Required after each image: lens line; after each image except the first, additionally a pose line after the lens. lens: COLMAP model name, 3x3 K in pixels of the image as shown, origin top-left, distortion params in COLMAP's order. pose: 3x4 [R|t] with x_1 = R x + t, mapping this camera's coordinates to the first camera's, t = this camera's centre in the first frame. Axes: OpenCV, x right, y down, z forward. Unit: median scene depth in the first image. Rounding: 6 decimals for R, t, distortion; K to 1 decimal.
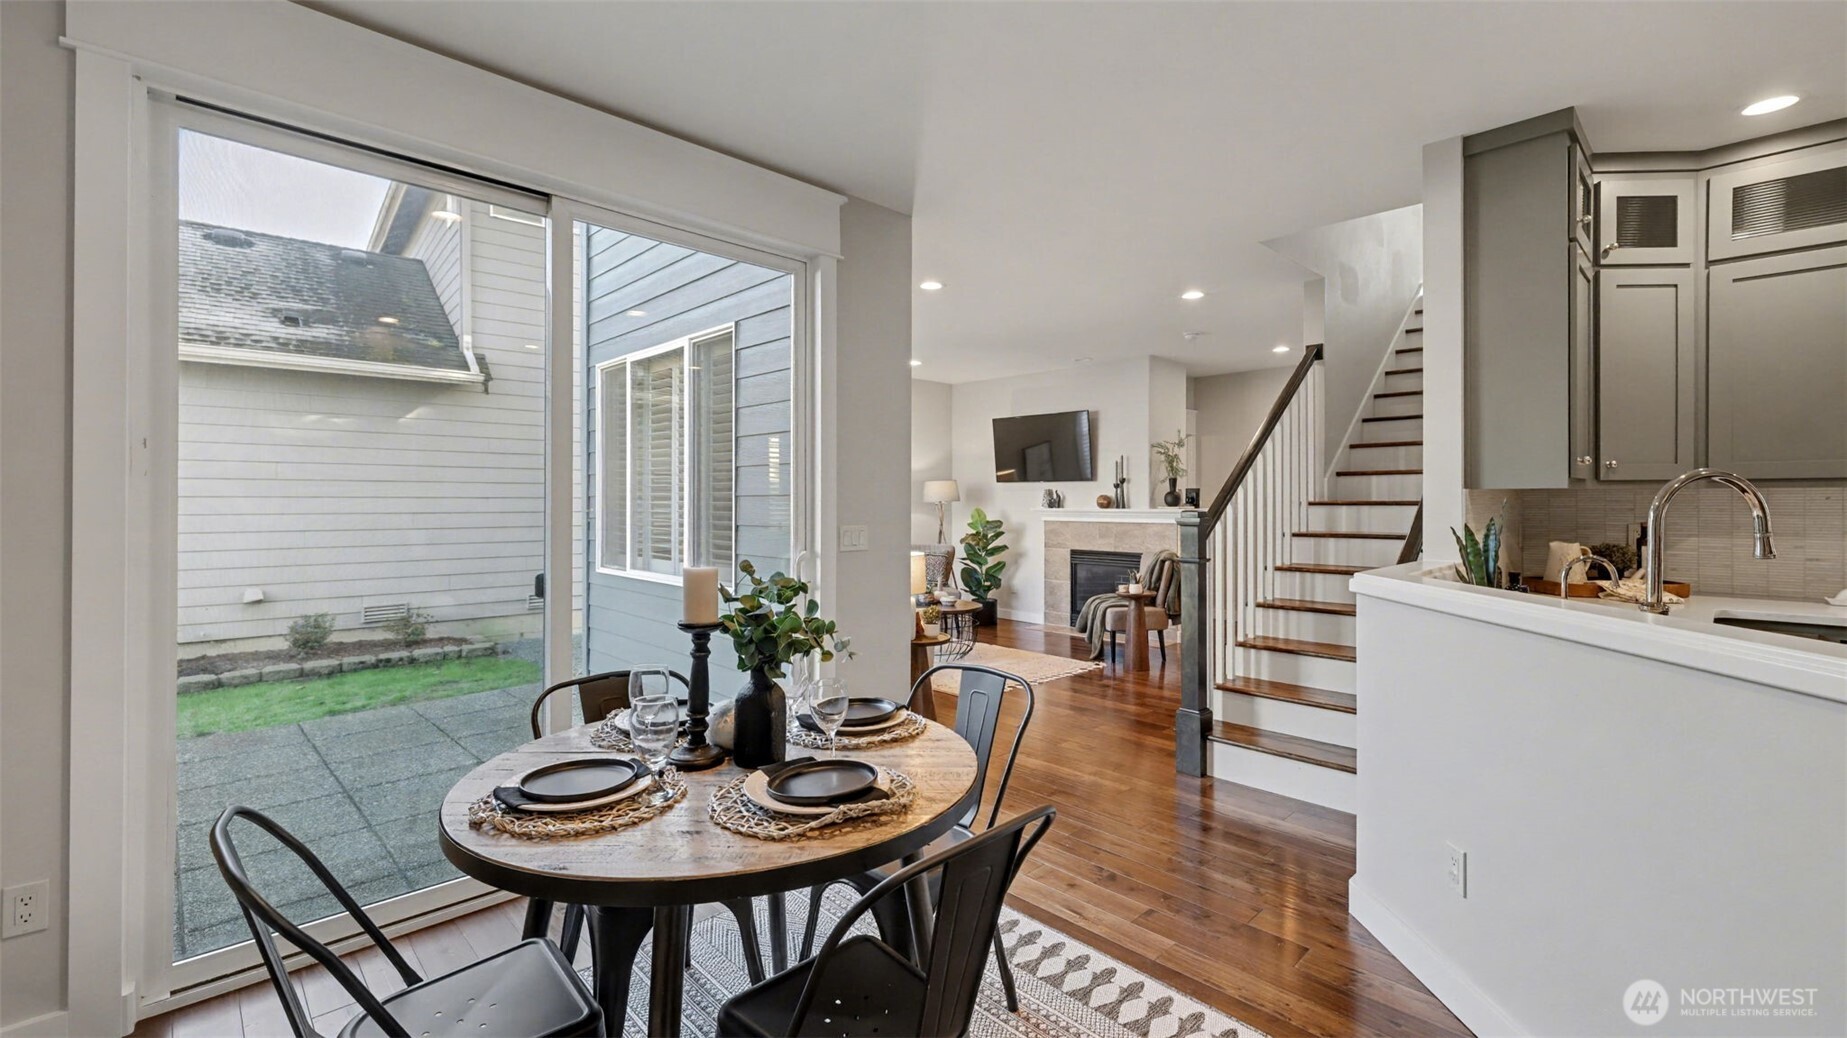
lens RADIAL K [[762.6, 0, 943.7], [0, 762.6, 510.4], [0, 0, 1]] dist [0.000167, -0.000005]
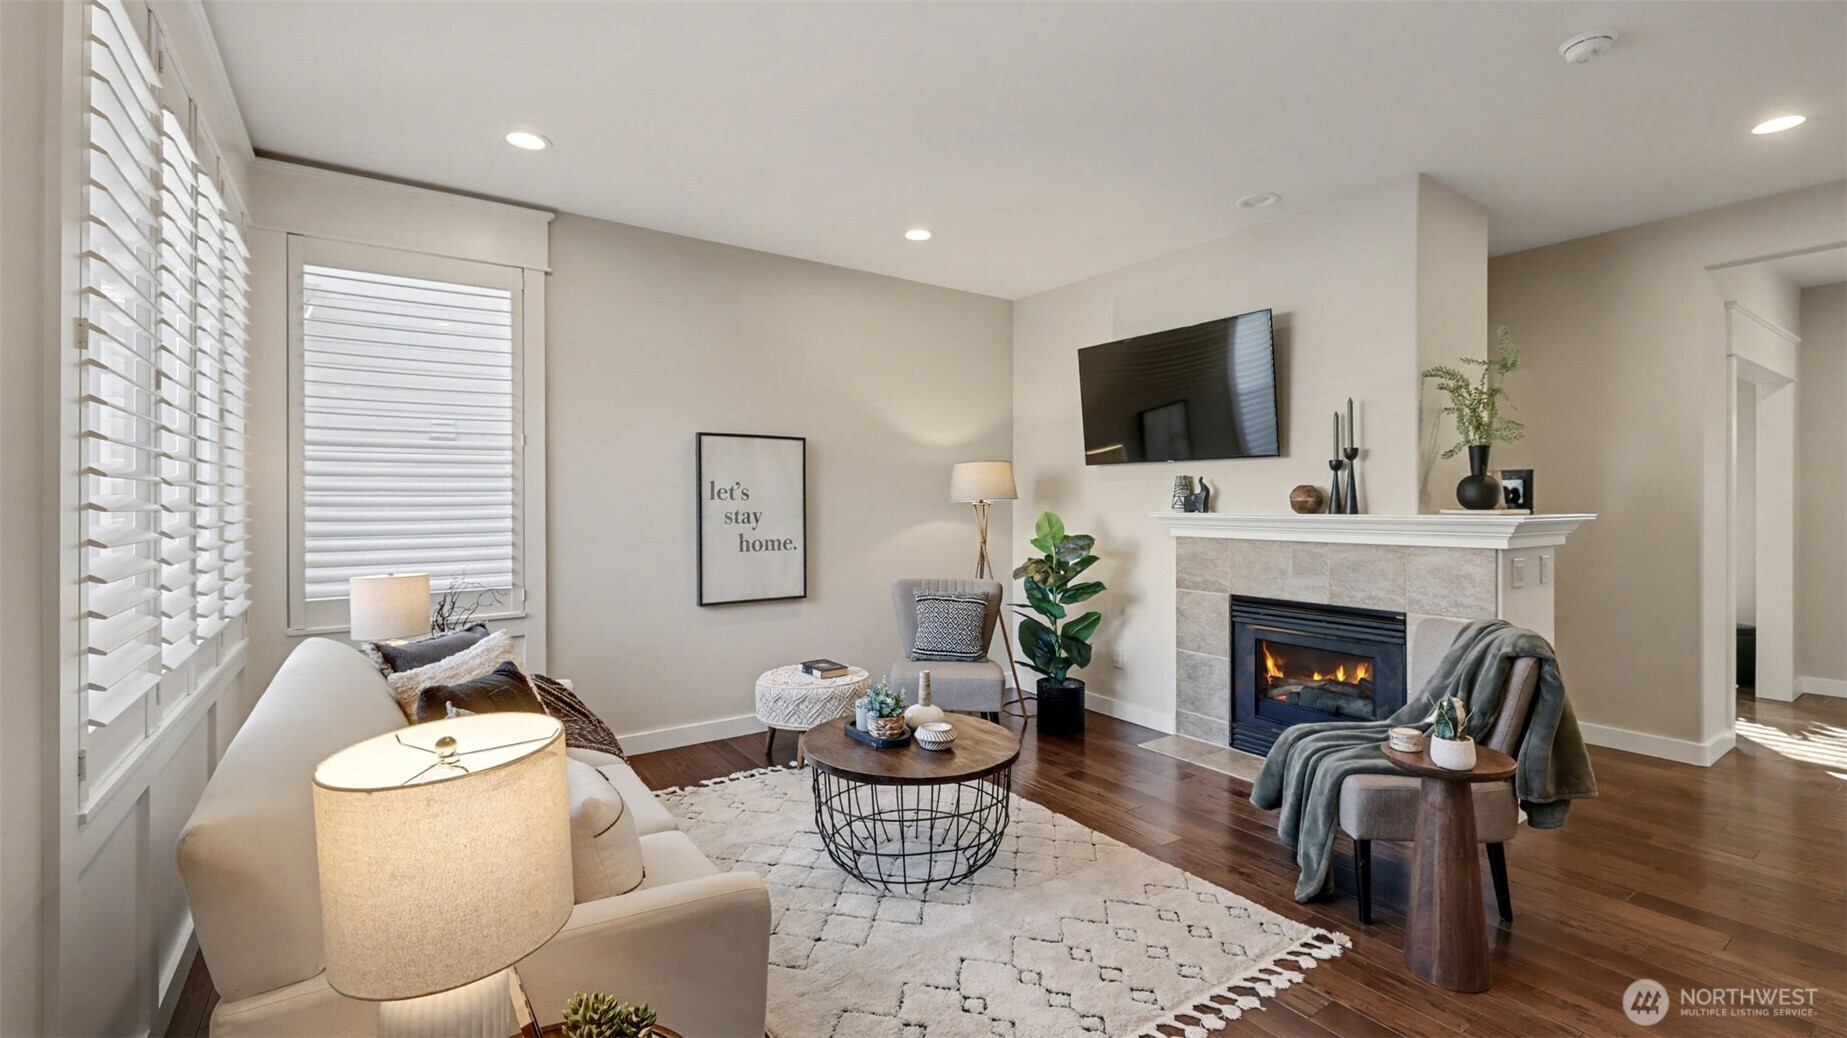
lens RADIAL K [[781.0, 0, 923.5], [0, 781.0, 519.0], [0, 0, 1]] dist [0.000400, 0.000063]
pose [[0.983373, -0.000380, -0.181595, 0.059416], [0.002579, 0.999926, 0.011873, -0.005153], [0.181578, -0.012144, 0.983302, 0.445742]]
